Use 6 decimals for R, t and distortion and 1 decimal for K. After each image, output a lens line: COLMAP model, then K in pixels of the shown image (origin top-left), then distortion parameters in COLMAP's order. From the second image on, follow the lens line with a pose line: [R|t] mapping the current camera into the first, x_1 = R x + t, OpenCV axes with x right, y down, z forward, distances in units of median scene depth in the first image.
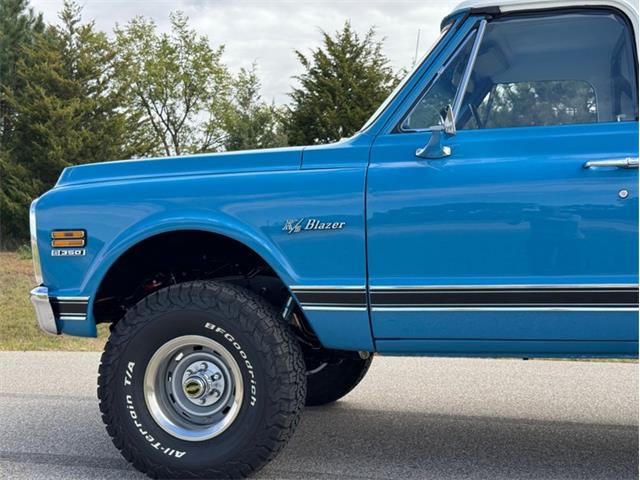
lens RADIAL K [[843.2, 0, 329.4], [0, 843.2, 240.8], [0, 0, 1]] dist [0.195521, -0.392207]
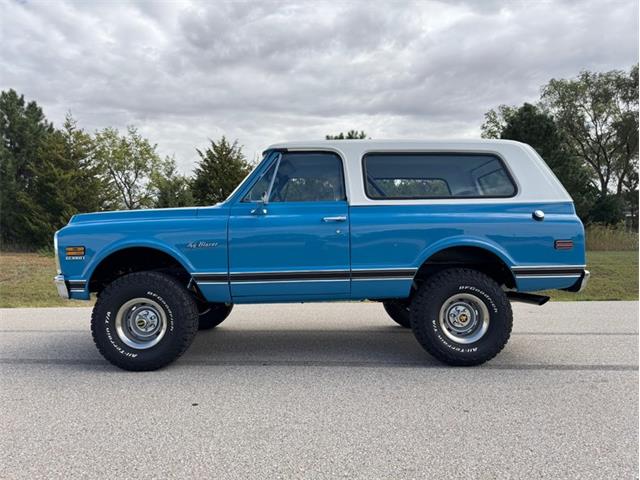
lens RADIAL K [[448.7, 0, 320.2], [0, 448.7, 232.8], [0, 0, 1]] dist [0.107937, -0.144654]
pose [[0.975139, 0.003239, 0.221571, 0.014486], [0.001007, 0.999818, -0.019050, -0.020775], [-0.221593, 0.018800, 0.974958, -0.146622]]
